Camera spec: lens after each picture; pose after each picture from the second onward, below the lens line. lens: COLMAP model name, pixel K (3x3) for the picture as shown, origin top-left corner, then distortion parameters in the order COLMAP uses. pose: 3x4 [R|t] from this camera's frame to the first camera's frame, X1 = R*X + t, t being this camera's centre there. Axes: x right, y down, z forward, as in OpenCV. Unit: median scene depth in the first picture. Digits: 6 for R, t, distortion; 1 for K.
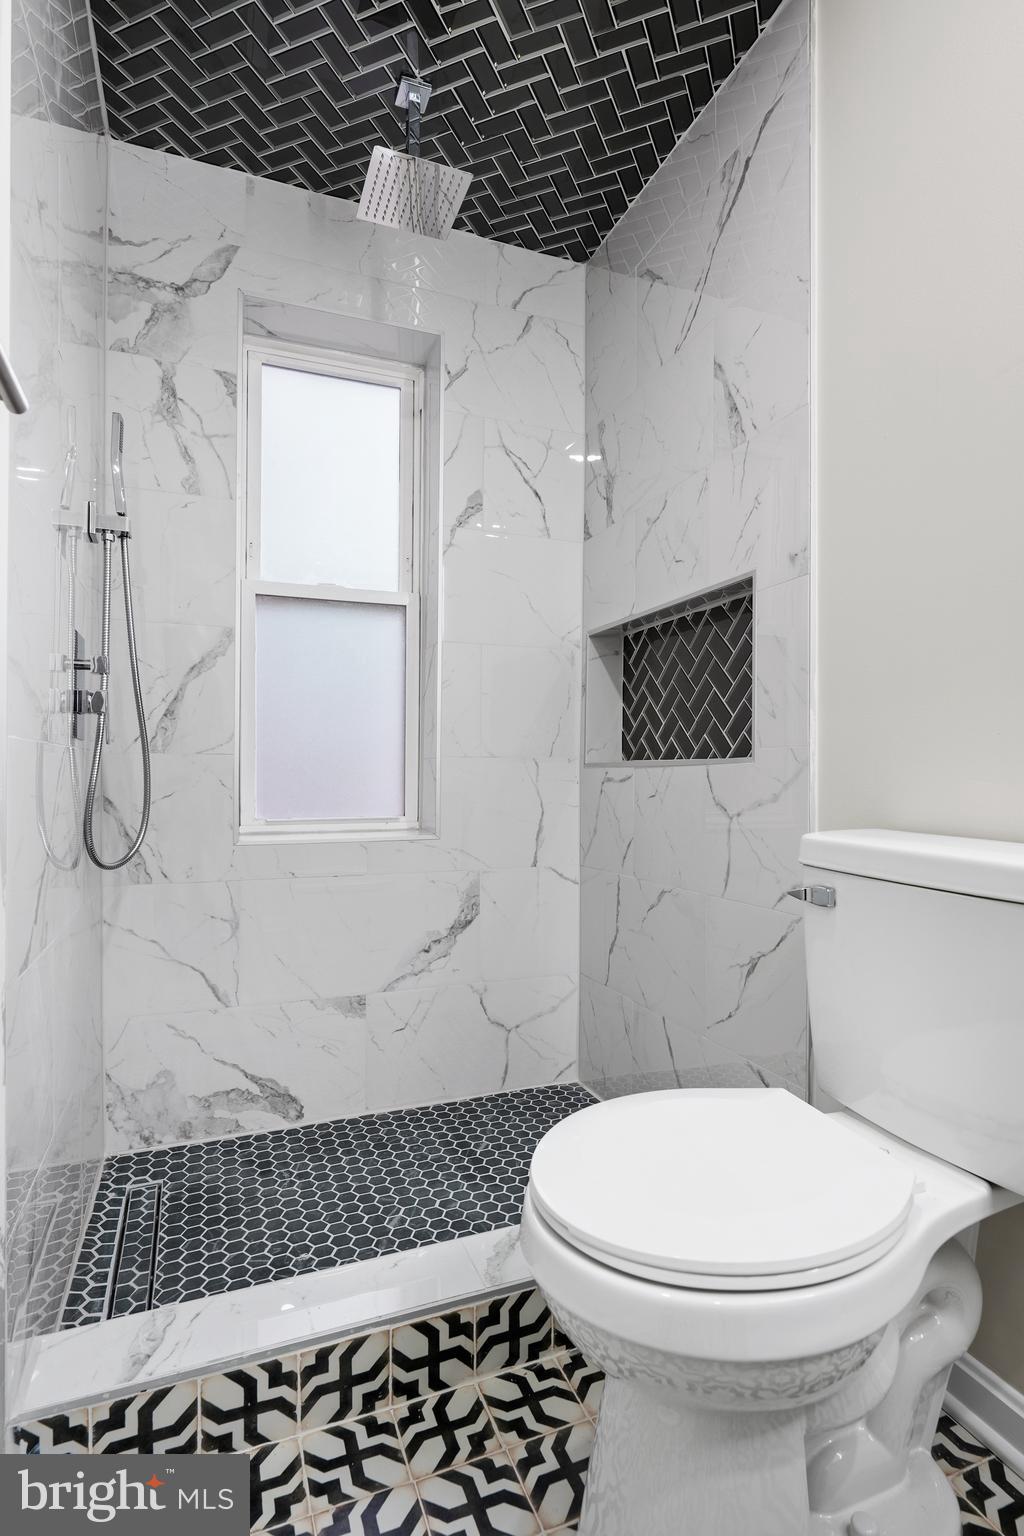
lens RADIAL K [[782.0, 0, 559.4], [0, 782.0, 778.1], [0, 0, 1]] dist [-0.000939, 0.001338]
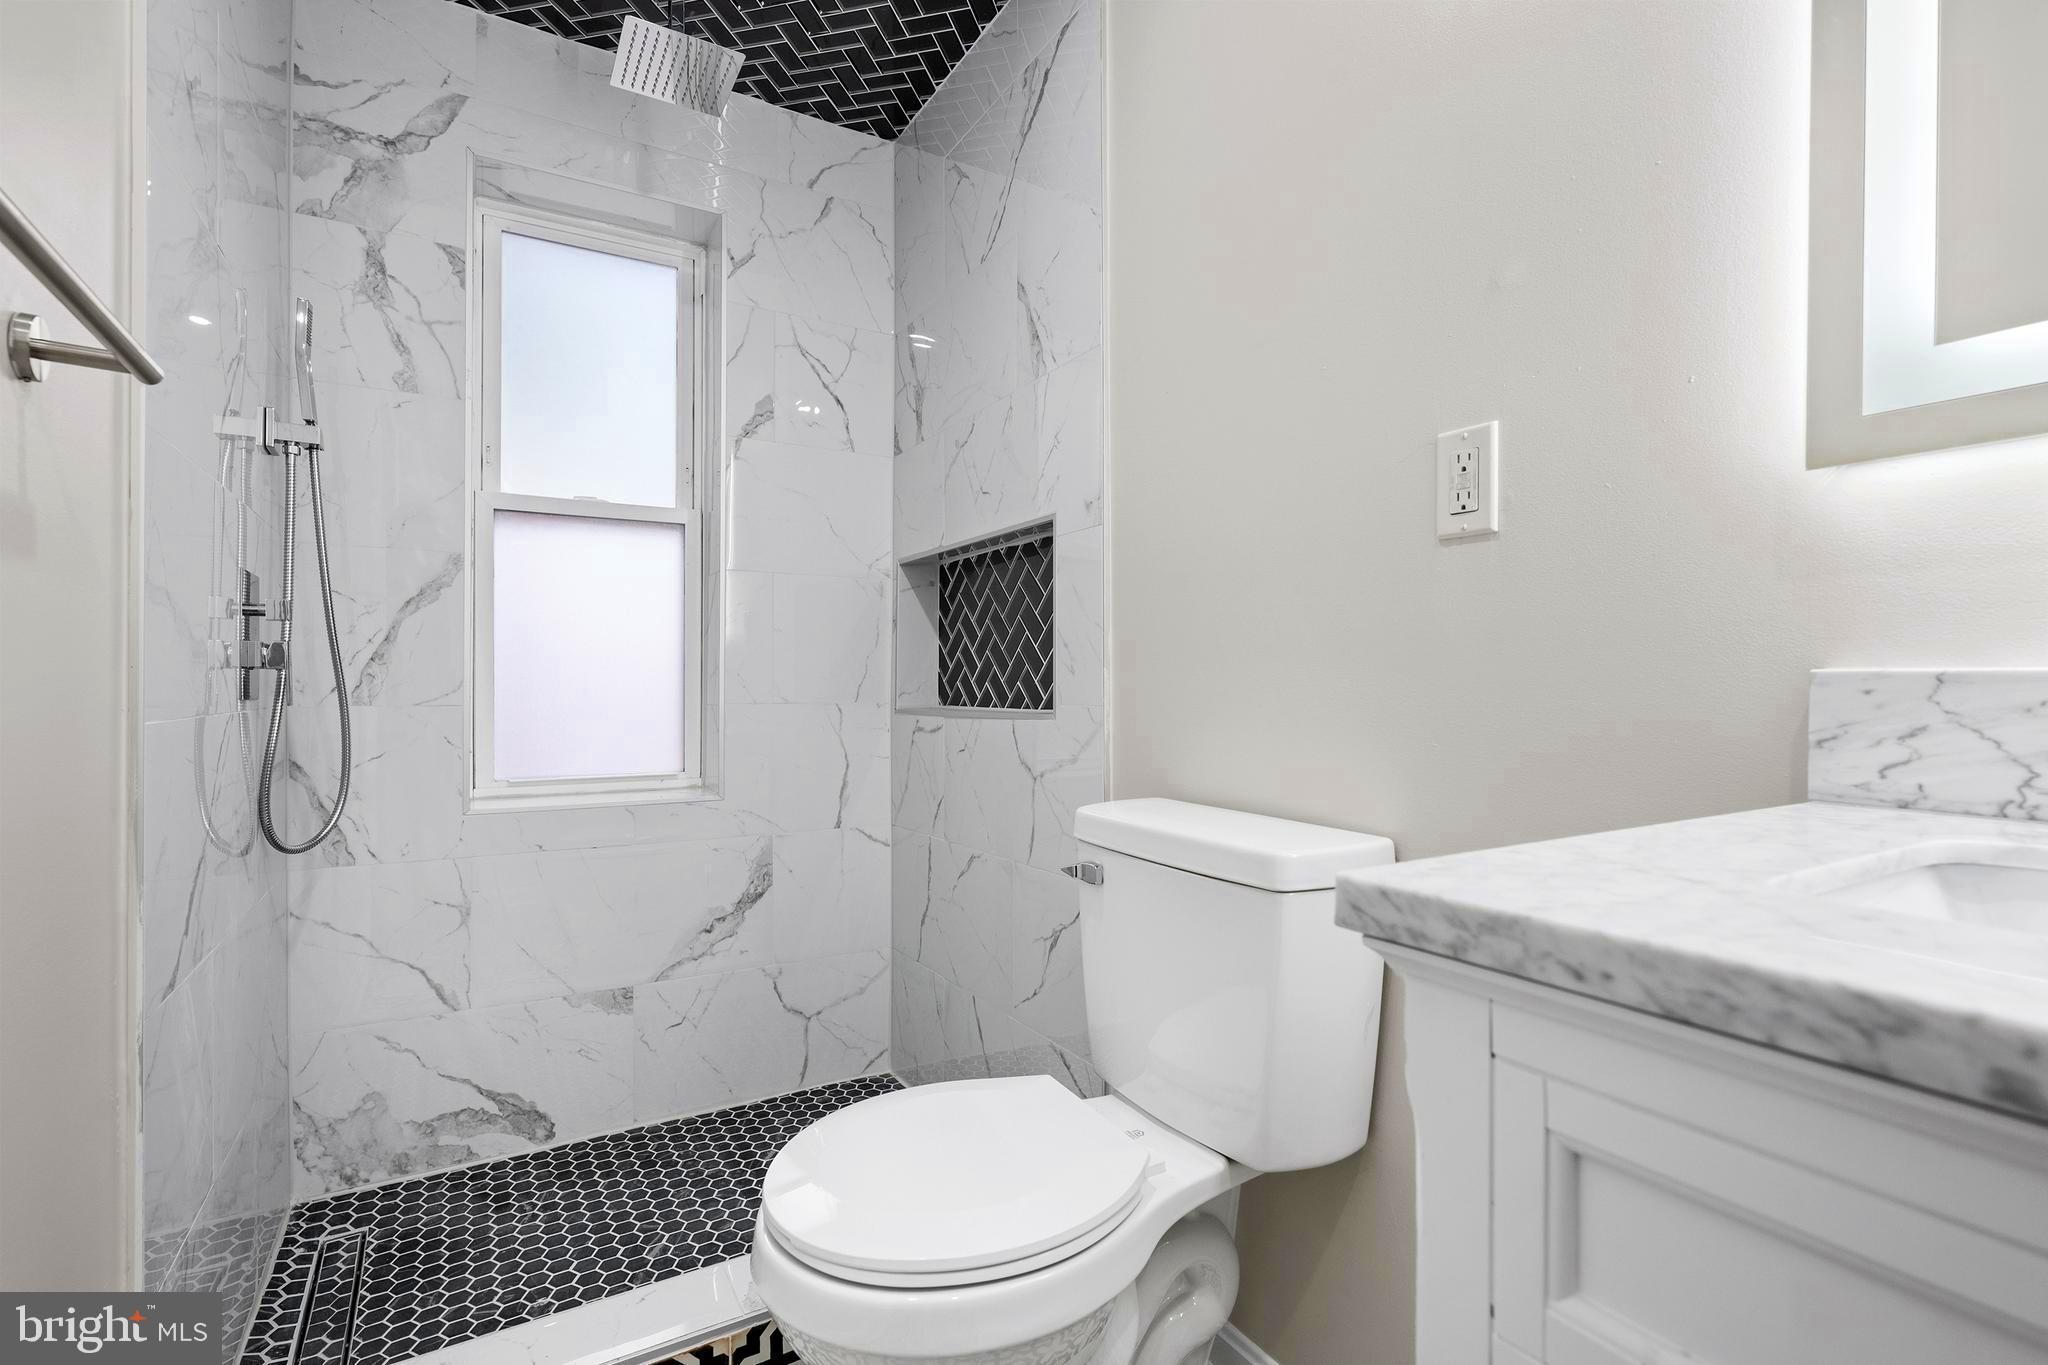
lens RADIAL K [[938.3, 0, 1054.5], [0, 938.3, 687.4], [0, 0, 1]] dist [-0.000578, 0.001330]
pose [[0.989912, -0.007543, 0.141480, 0.068465], [0.008622, 0.999938, -0.007020, -0.038959], [-0.141419, 0.008169, 0.989916, -0.081028]]
